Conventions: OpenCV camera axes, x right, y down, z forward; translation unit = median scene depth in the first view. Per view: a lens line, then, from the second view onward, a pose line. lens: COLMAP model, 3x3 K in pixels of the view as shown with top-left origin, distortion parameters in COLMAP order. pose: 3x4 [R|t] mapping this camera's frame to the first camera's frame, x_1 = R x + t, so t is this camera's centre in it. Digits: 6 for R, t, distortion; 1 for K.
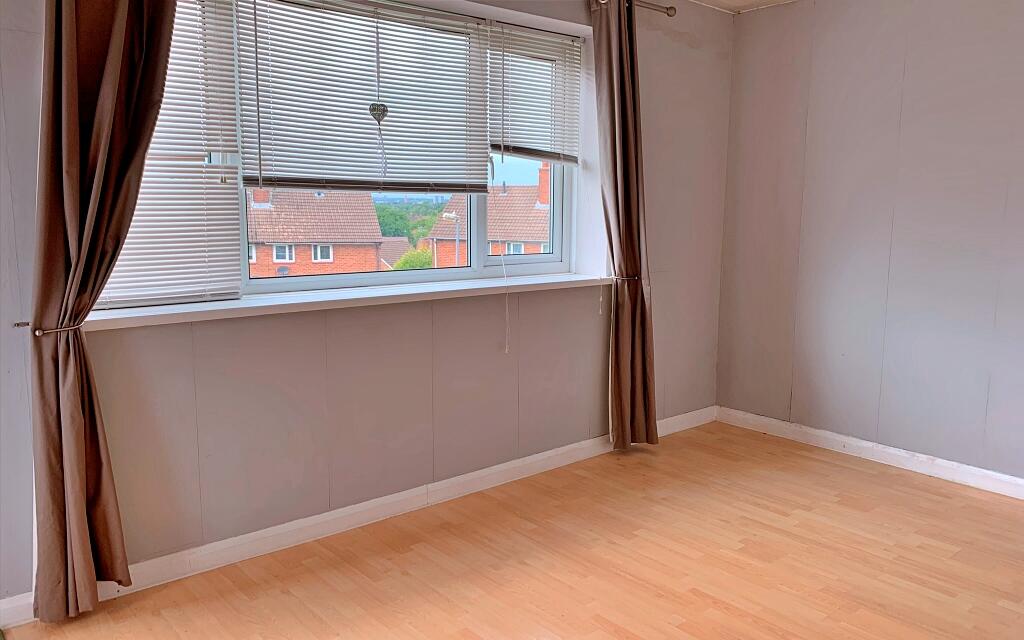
lens RADIAL K [[764.0, 0, 512.0], [0, 764.0, 320.0], [0, 0, 1]] dist [0.008497, -0.033731]
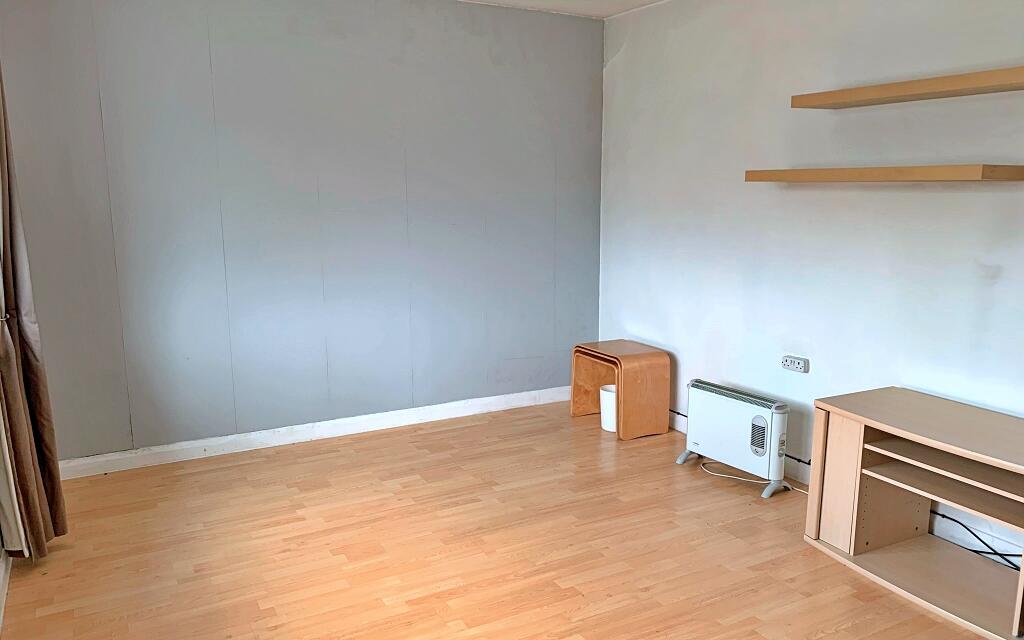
lens RADIAL K [[764.0, 0, 512.0], [0, 764.0, 320.0], [0, 0, 1]] dist [0.008497, -0.033731]
pose [[0.228372, -0.181882, 0.956433, -0.480406], [0.163957, 0.975548, 0.146368, -0.094764], [-0.959669, 0.123388, 0.252609, 0.472992]]
